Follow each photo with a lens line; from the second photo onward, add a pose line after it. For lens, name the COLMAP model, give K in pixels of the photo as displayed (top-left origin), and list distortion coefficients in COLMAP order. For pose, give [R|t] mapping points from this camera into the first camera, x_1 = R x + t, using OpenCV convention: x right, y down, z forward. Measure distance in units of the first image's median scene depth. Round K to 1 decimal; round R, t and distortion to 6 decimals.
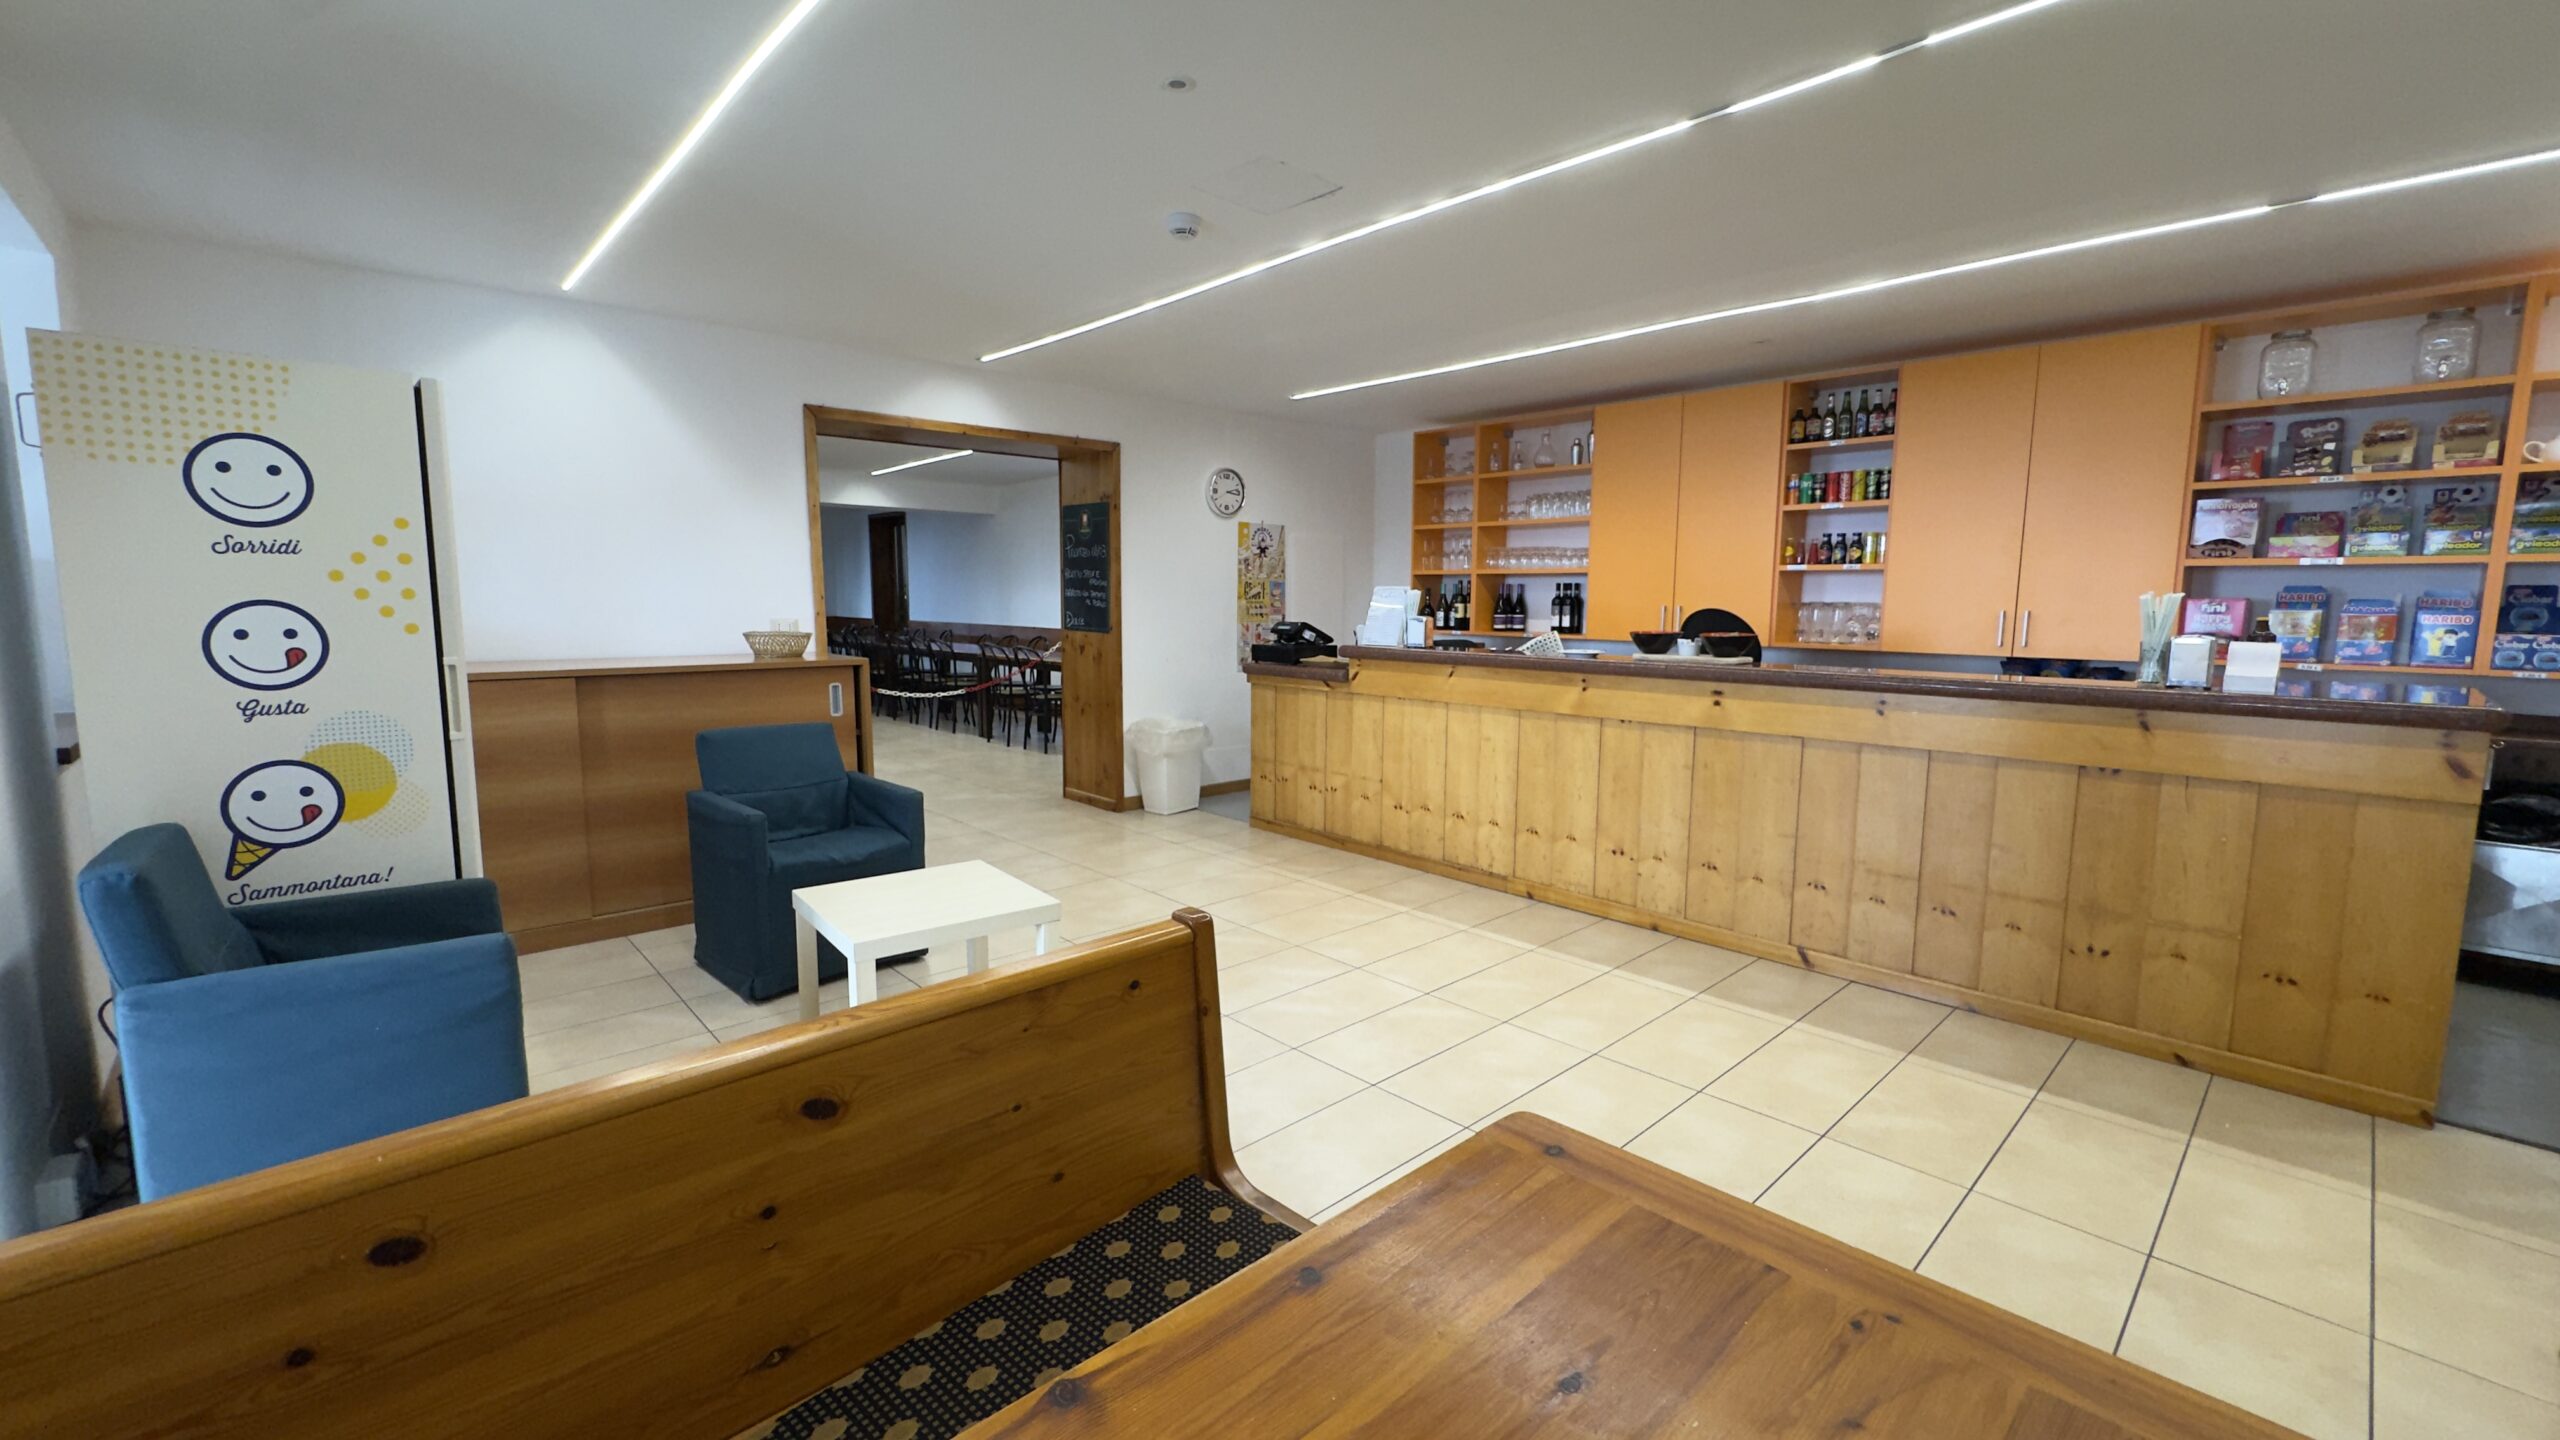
lens RADIAL K [[1023.7, 0, 1284.2], [0, 1023.7, 717.3], [0, 0, 1]] dist [-0.004340, 0.000916]
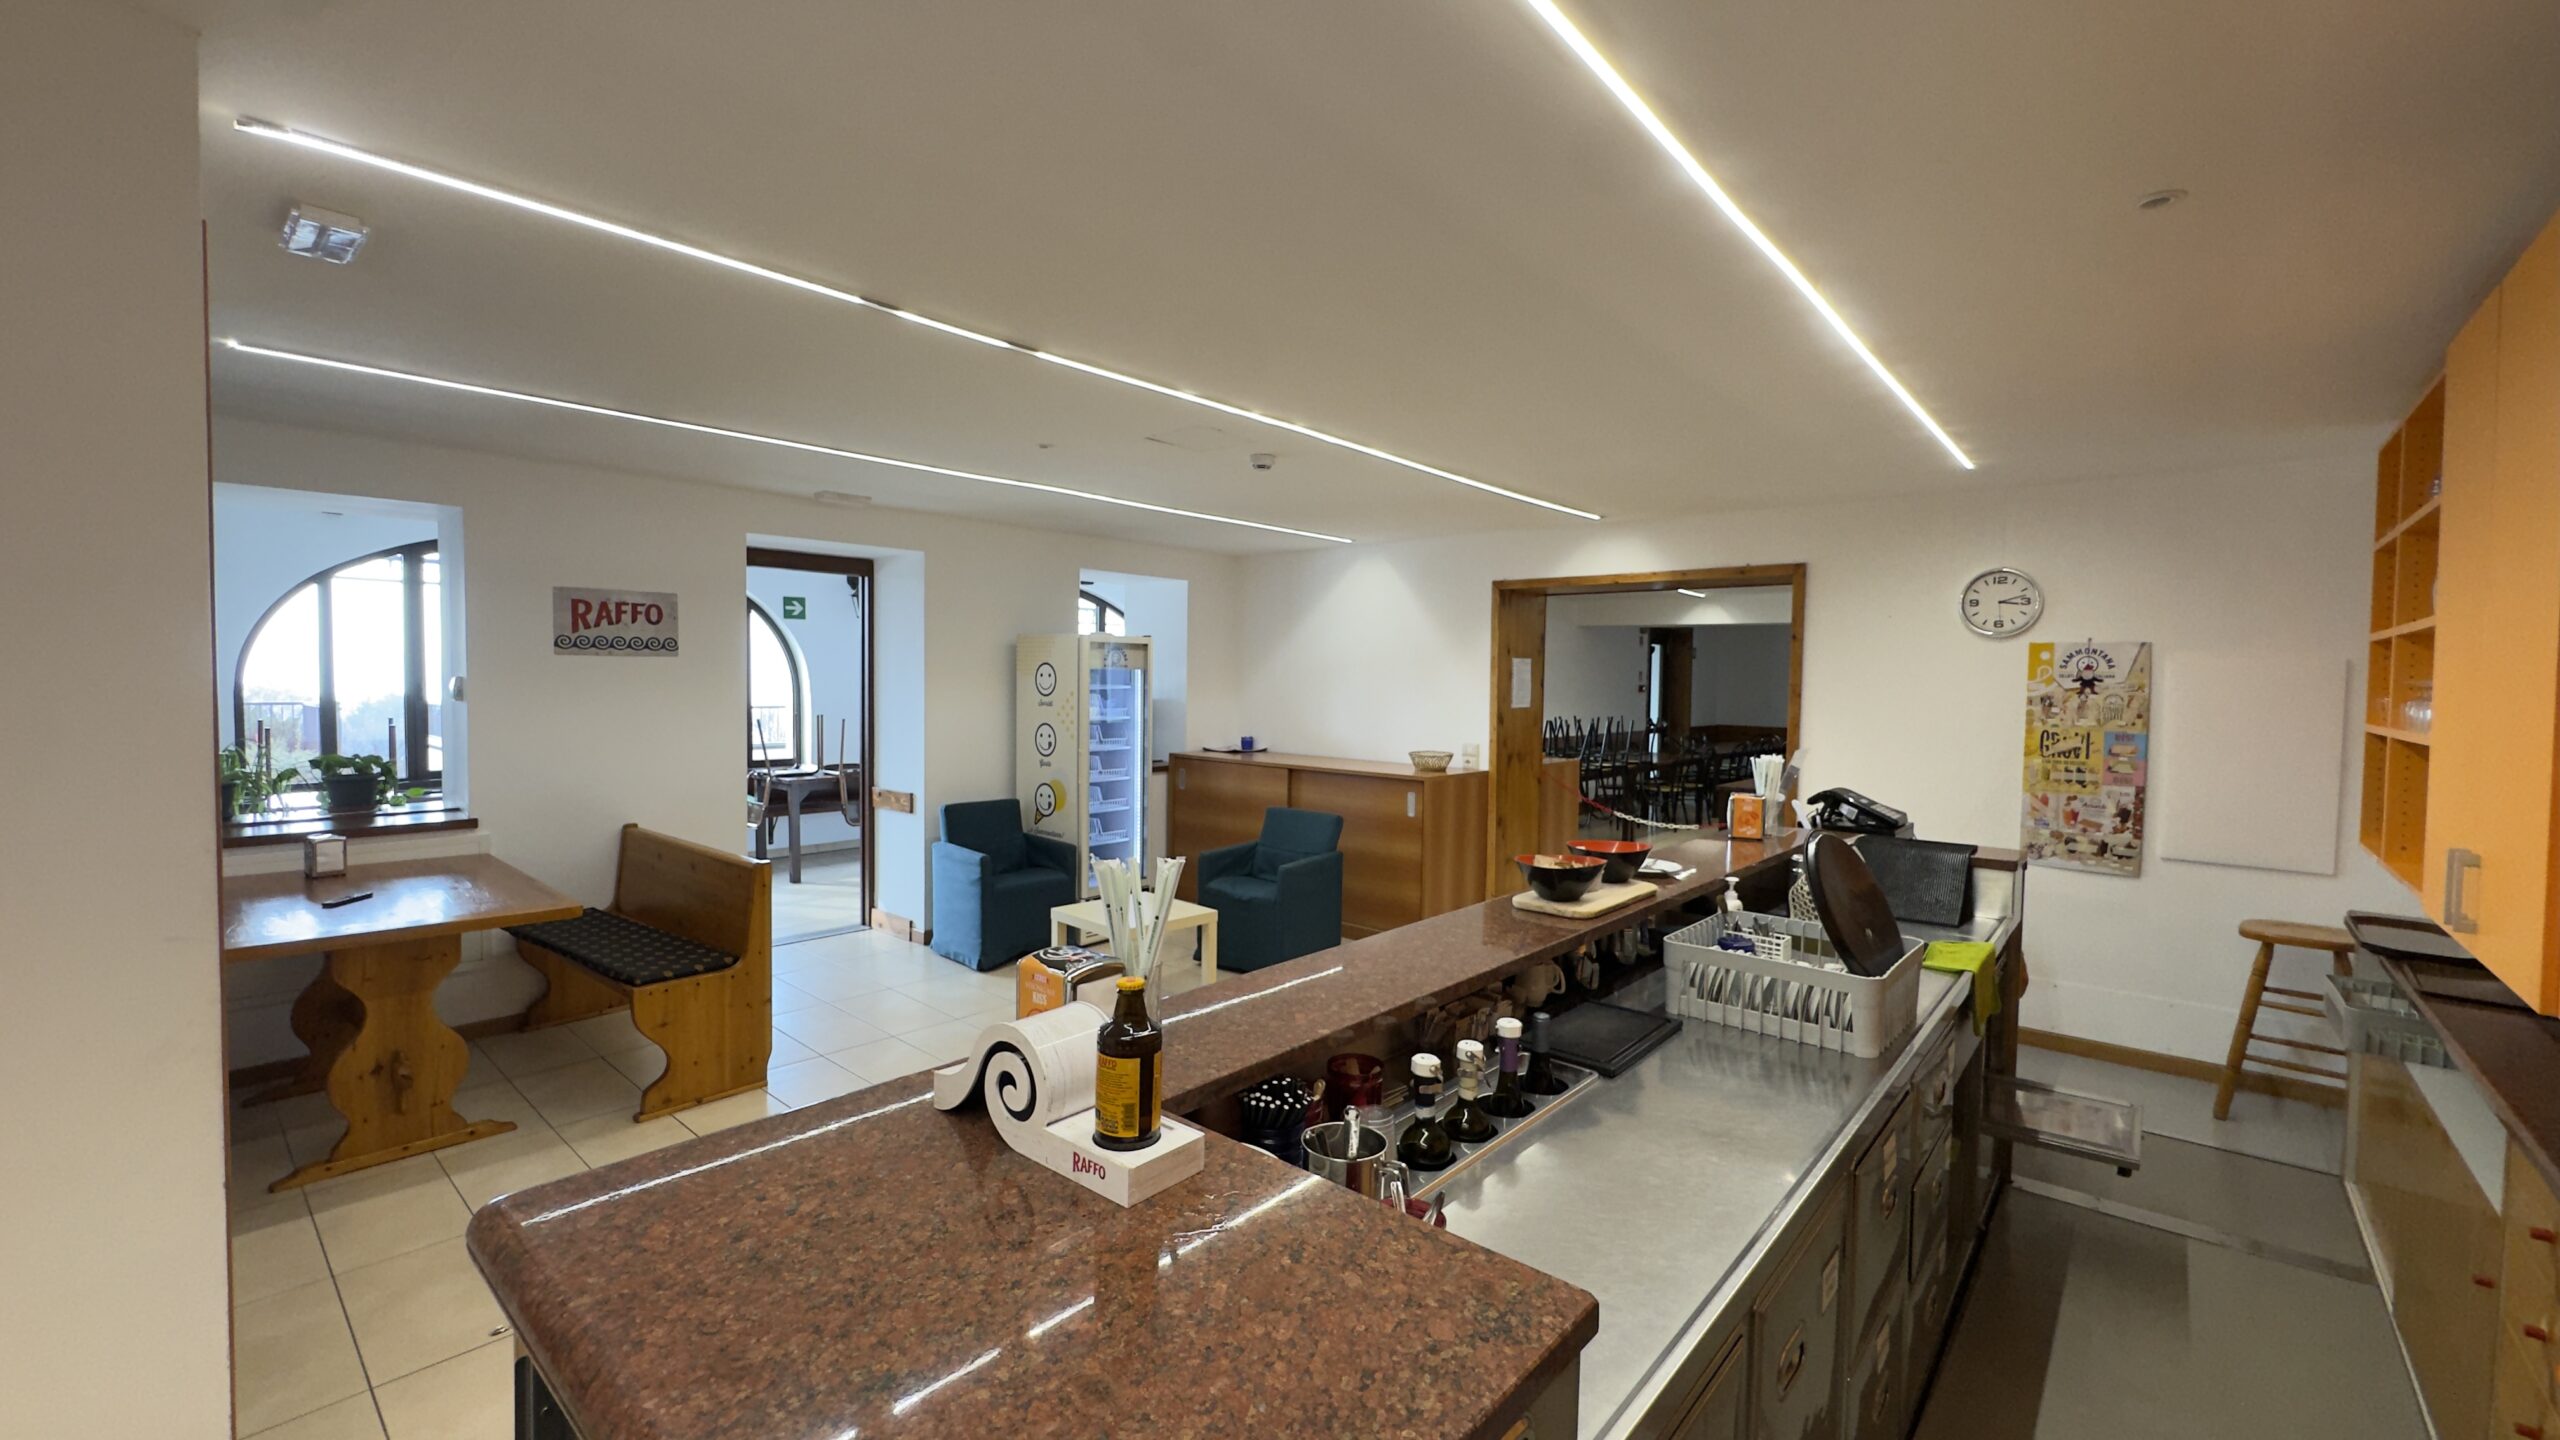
lens RADIAL K [[1023.7, 0, 1284.0], [0, 1023.7, 721.3], [0, 0, 1]] dist [-0.004340, 0.000916]
pose [[0.094527, 0.033193, -0.994969, 0.593135], [-0.134898, 0.990653, 0.020233, -0.087818], [0.986340, 0.132306, 0.098121, 0.459529]]
